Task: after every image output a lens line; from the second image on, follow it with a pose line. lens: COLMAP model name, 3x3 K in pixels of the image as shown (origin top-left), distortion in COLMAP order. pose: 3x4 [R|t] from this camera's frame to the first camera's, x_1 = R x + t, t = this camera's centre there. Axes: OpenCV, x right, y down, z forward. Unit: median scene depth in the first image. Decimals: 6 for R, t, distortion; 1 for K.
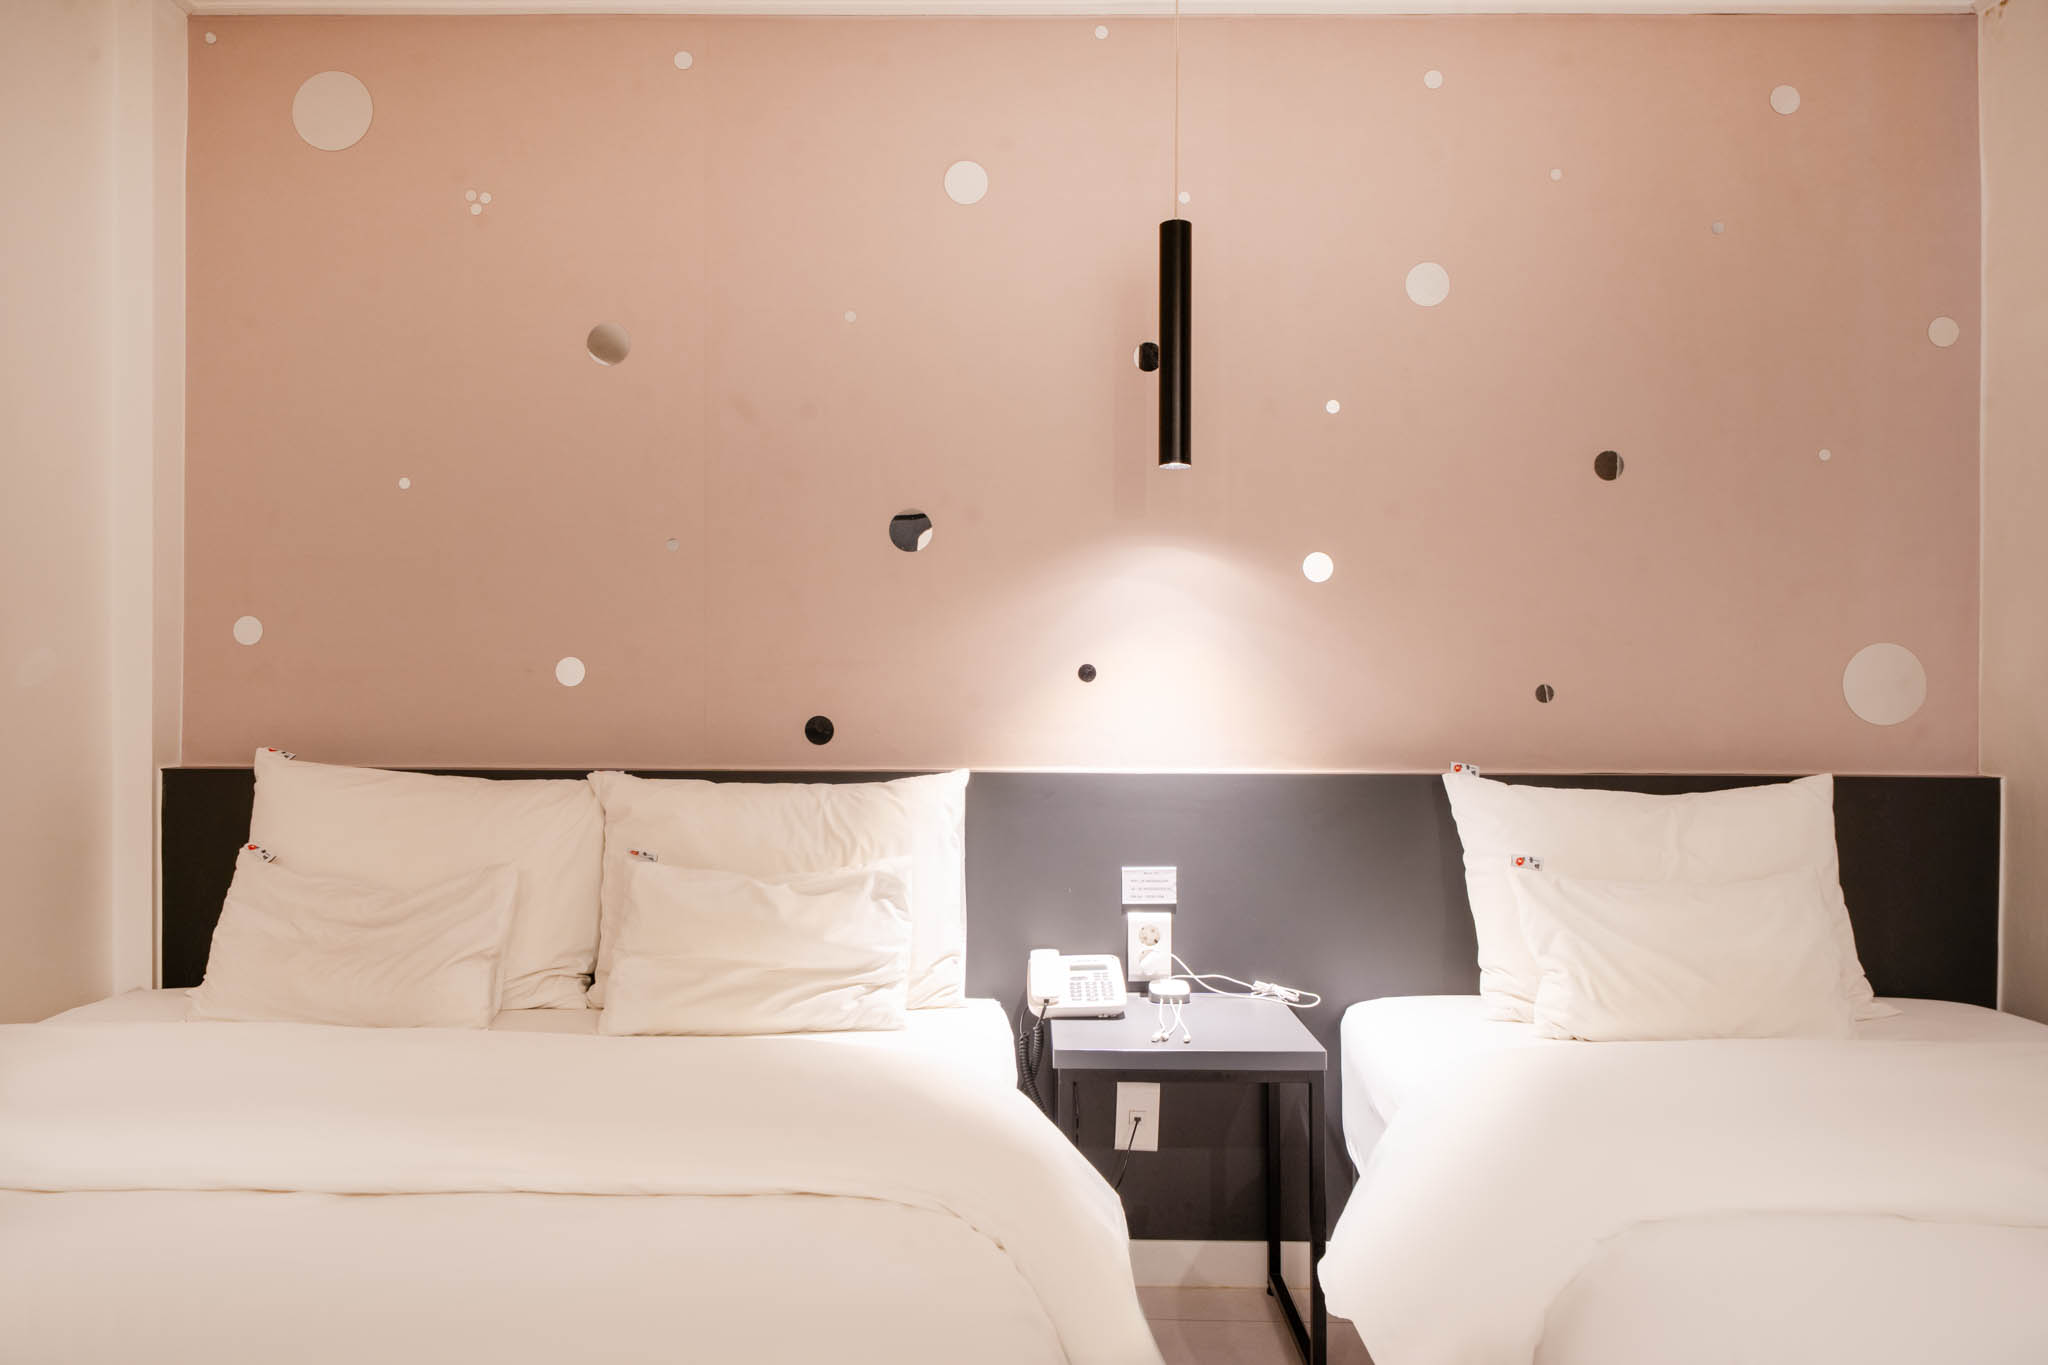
lens RADIAL K [[1325.6, 0, 1023.1], [0, 1325.6, 712.2], [0, 0, 1]] dist [0.005913, -0.000639]
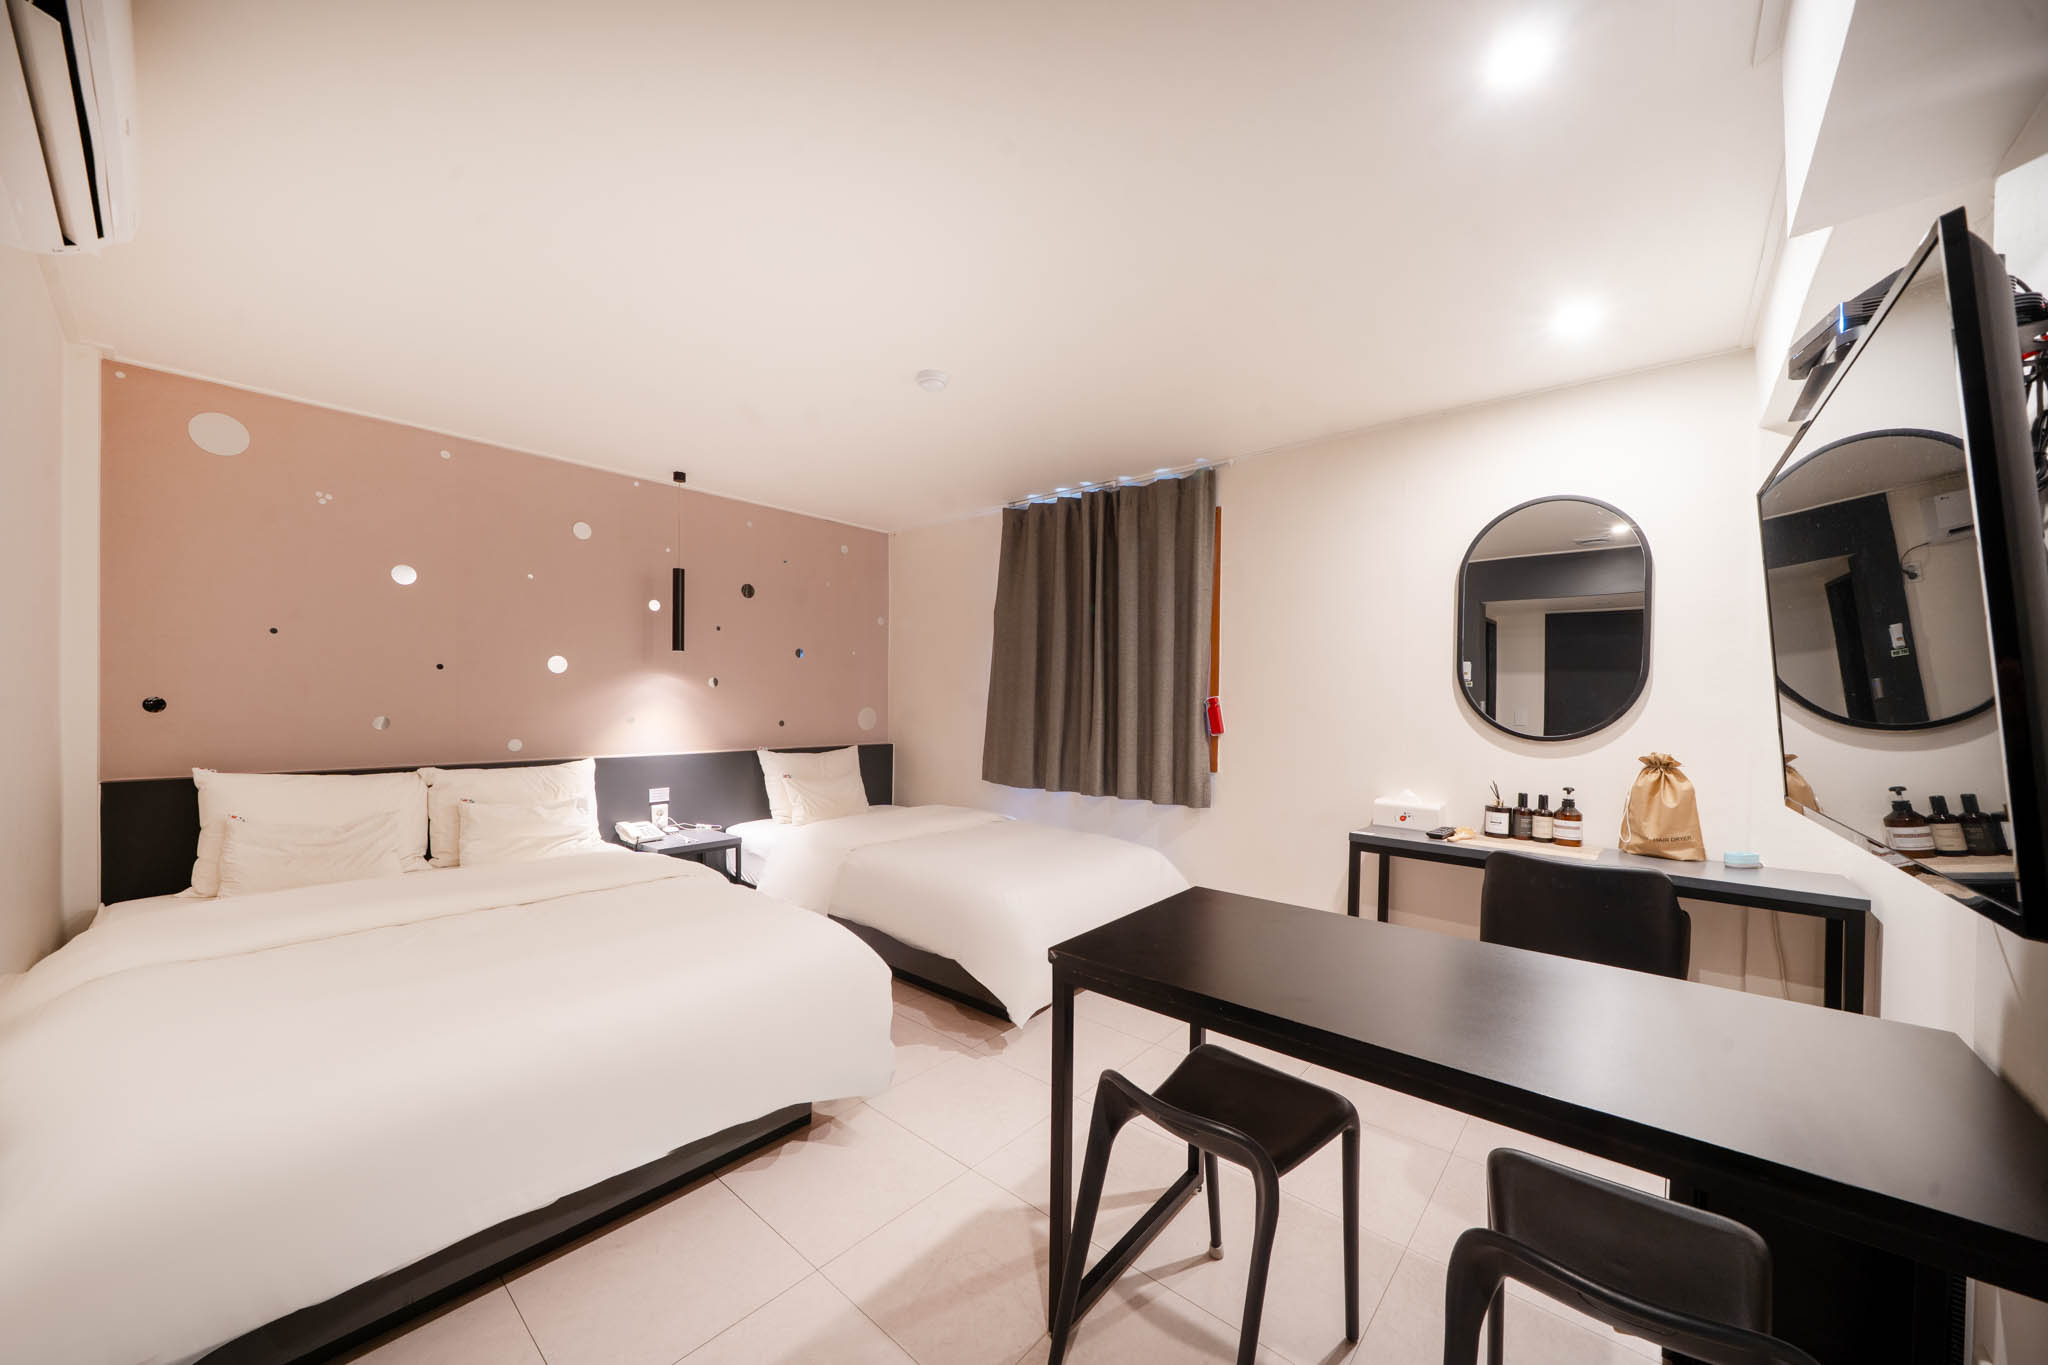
lens RADIAL K [[736.2, 0, 1043.7], [0, 736.2, 714.6], [0, 0, 1]] dist [-0.006887, -0.000088]
pose [[0.617862, -0.011934, 0.786196, -0.646573], [-0.013312, 0.999583, 0.025635, -0.094384], [-0.786174, -0.026304, 0.617445, -0.627530]]
